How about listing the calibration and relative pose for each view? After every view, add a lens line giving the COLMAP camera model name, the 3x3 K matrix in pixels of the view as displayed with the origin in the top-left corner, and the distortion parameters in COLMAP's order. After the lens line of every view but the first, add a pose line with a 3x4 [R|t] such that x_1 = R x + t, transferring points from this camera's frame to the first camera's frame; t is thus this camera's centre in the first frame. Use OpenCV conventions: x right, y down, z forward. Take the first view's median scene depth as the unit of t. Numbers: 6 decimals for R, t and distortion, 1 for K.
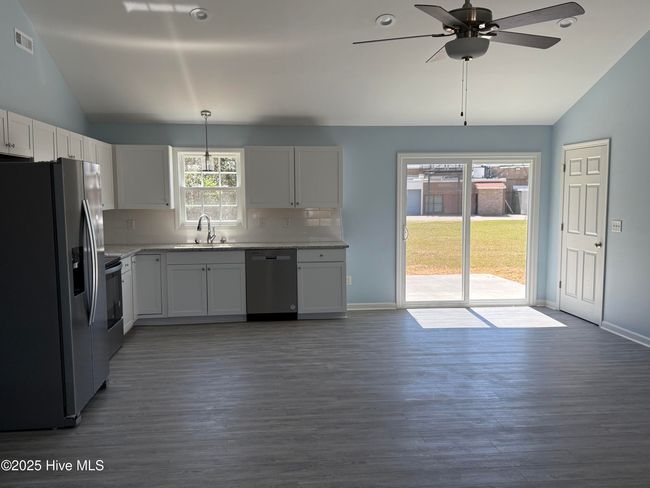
lens RADIAL K [[590.3, 0, 325.0], [0, 590.3, 244.0], [0, 0, 1]] dist [0.155253, -0.247482]
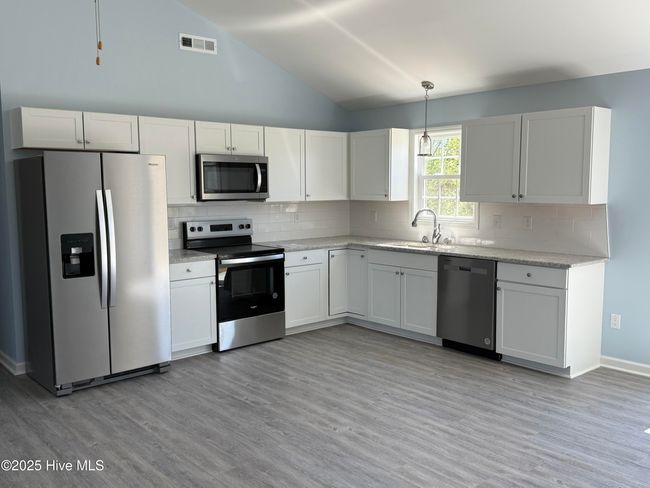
lens RADIAL K [[590.3, 0, 325.0], [0, 590.3, 244.0], [0, 0, 1]] dist [0.155253, -0.247482]
pose [[0.576108, 0.084102, -0.813035, 0.412288], [-0.066659, 0.996213, 0.055817, -0.038141], [0.814651, 0.022039, 0.579533, 0.420762]]
